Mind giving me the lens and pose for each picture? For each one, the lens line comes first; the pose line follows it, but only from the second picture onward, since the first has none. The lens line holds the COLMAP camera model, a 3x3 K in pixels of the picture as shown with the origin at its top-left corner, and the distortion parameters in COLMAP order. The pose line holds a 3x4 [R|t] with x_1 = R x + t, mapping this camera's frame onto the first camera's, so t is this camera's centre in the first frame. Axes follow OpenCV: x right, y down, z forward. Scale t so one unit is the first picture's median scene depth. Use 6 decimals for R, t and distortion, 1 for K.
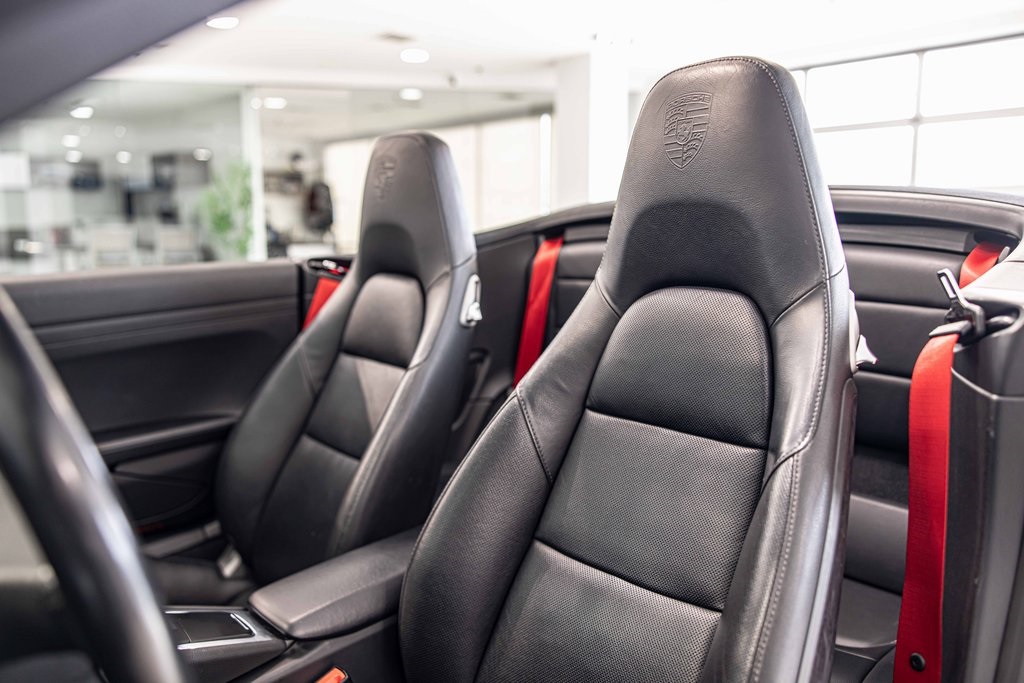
lens RADIAL K [[764.6, 0, 521.6], [0, 764.6, 341.5], [0, 0, 1]] dist [0.003325, -0.005331]
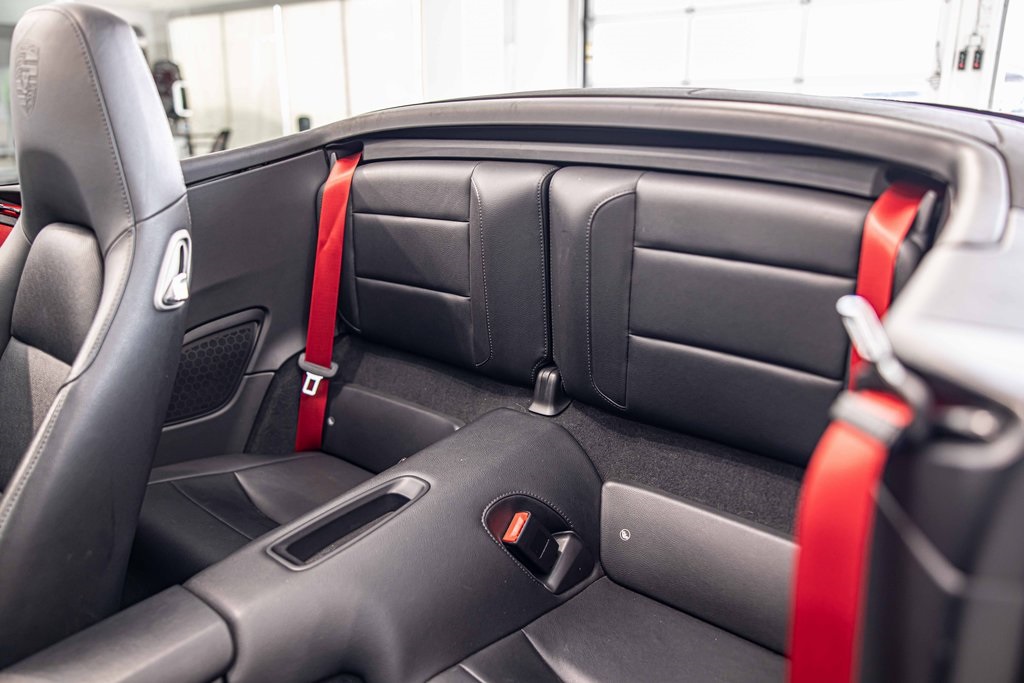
lens RADIAL K [[769.4, 0, 512.0], [0, 769.4, 341.5], [0, 0, 1]] dist [-0.000422, -0.007626]
pose [[0.991920, -0.033679, 0.122313, 0.140923], [0.015962, 0.989588, 0.143041, -0.081442], [-0.125857, -0.139933, 0.982130, 0.289929]]
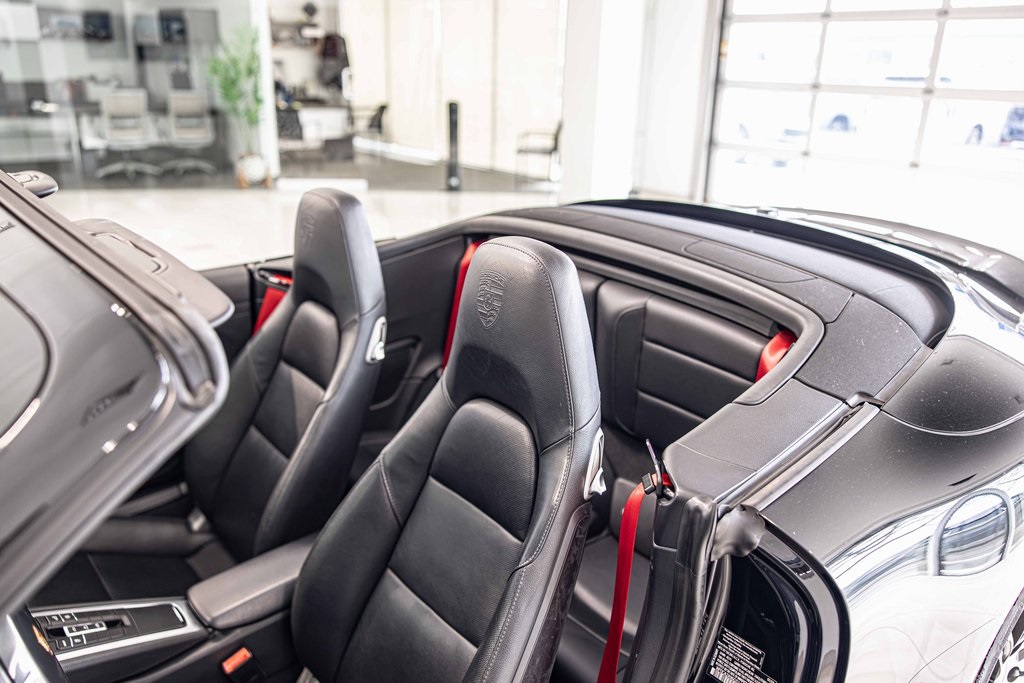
lens RADIAL K [[764.6, 0, 521.6], [0, 764.6, 341.5], [0, 0, 1]] dist [0.003325, -0.005331]
pose [[0.998508, 0.046323, -0.028924, 0.198137], [-0.039686, 0.979317, 0.198400, -0.300210], [0.037517, -0.196956, 0.979694, -0.188022]]
